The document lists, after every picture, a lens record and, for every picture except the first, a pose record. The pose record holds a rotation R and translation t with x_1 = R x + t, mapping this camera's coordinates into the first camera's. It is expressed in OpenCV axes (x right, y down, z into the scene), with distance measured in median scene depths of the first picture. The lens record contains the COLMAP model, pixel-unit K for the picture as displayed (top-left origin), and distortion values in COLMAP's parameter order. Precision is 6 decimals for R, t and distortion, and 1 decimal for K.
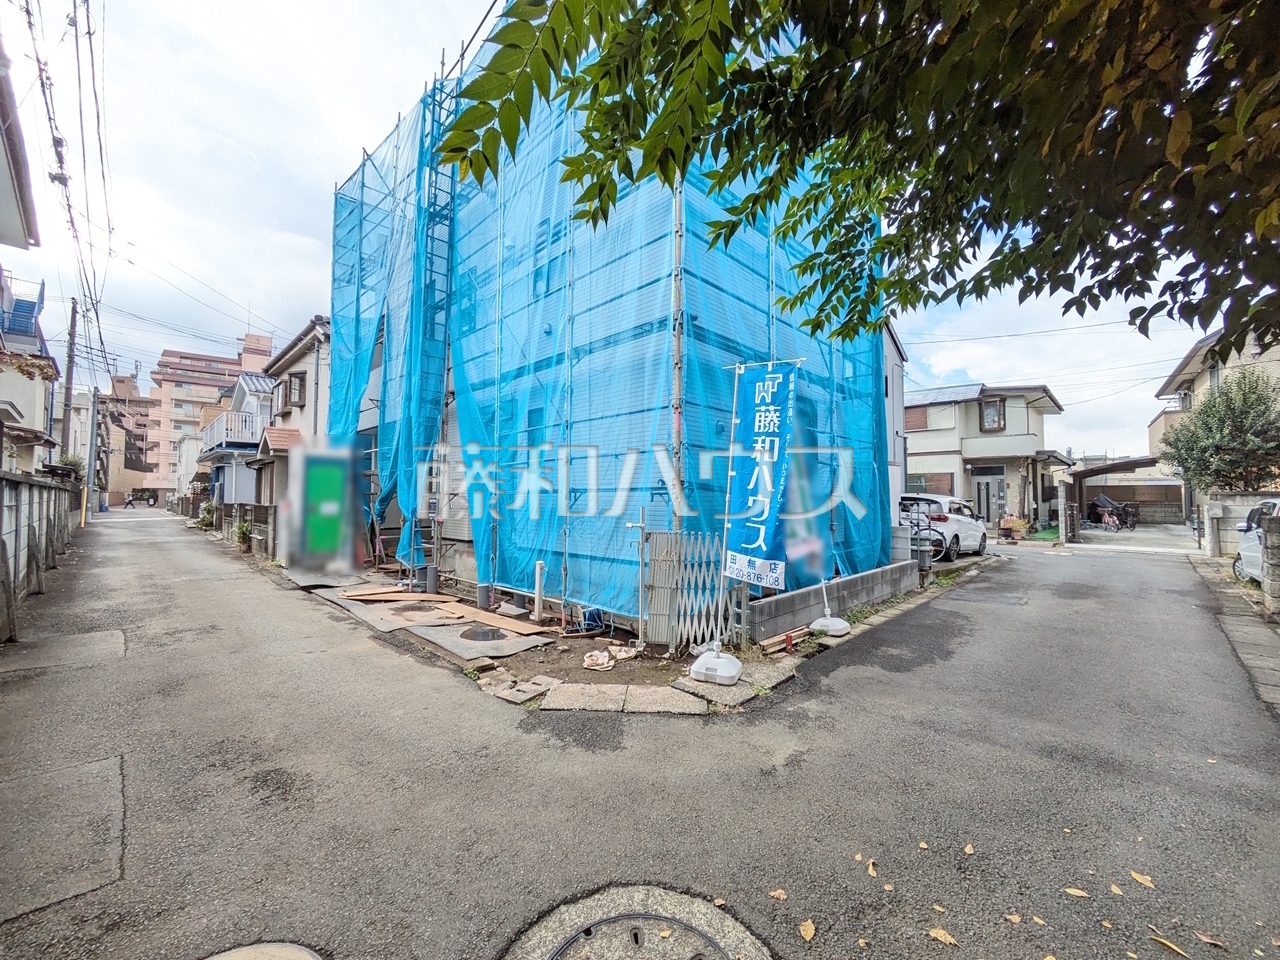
lens RADIAL K [[507.0, 0, 639.4], [0, 507.0, 480.7], [0, 0, 1]] dist [-0.000520, 0.002258]
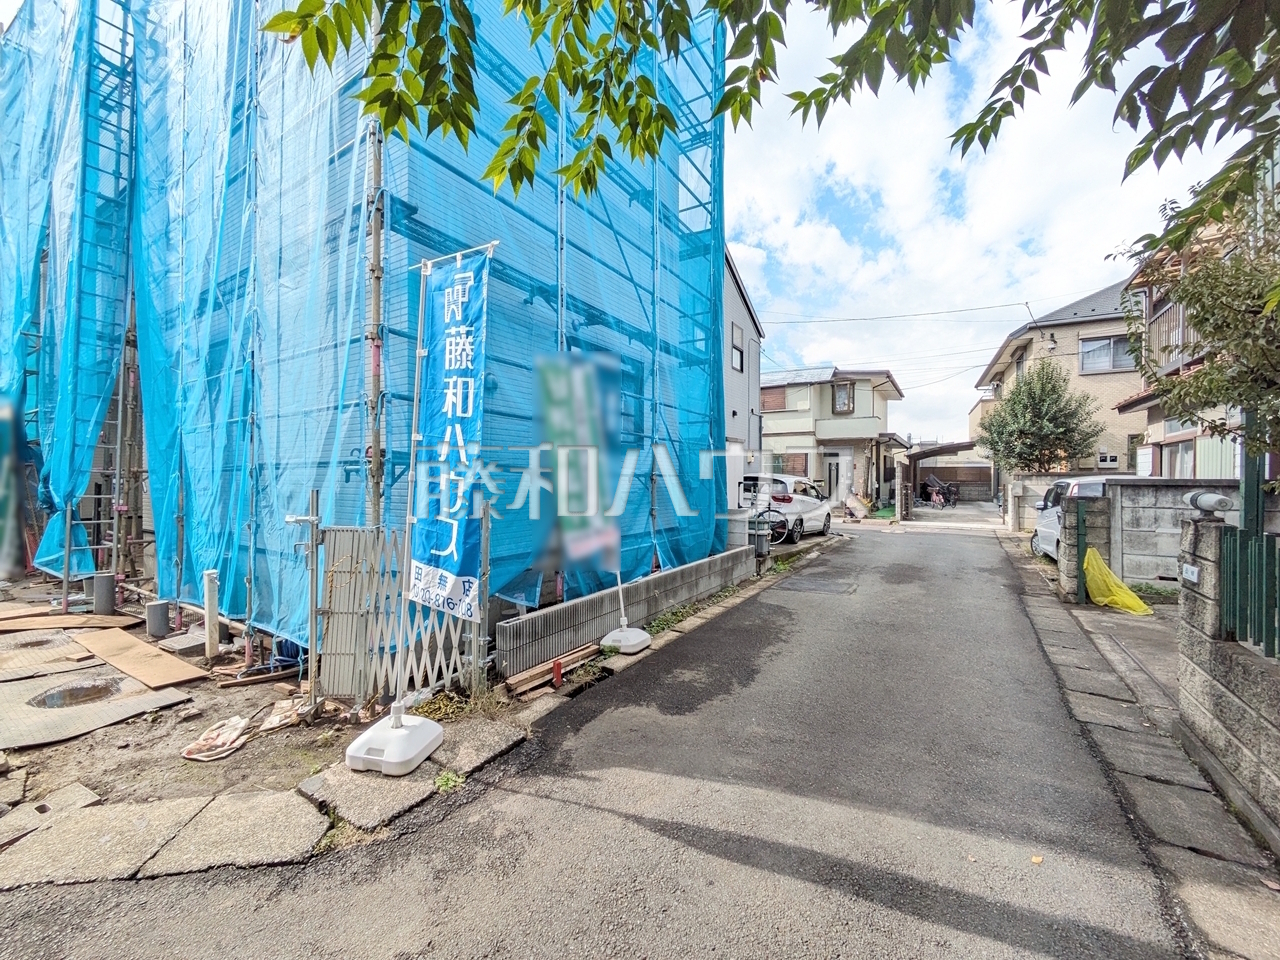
lens RADIAL K [[508.3, 0, 642.1], [0, 508.3, 480.4], [0, 0, 1]] dist [0.001128, 0.000839]
pose [[0.976169, 0.000243, 0.217010, 0.132083], [-0.008611, 0.999255, 0.037615, 0.005497], [-0.216839, -0.038587, 0.975444, 0.134539]]
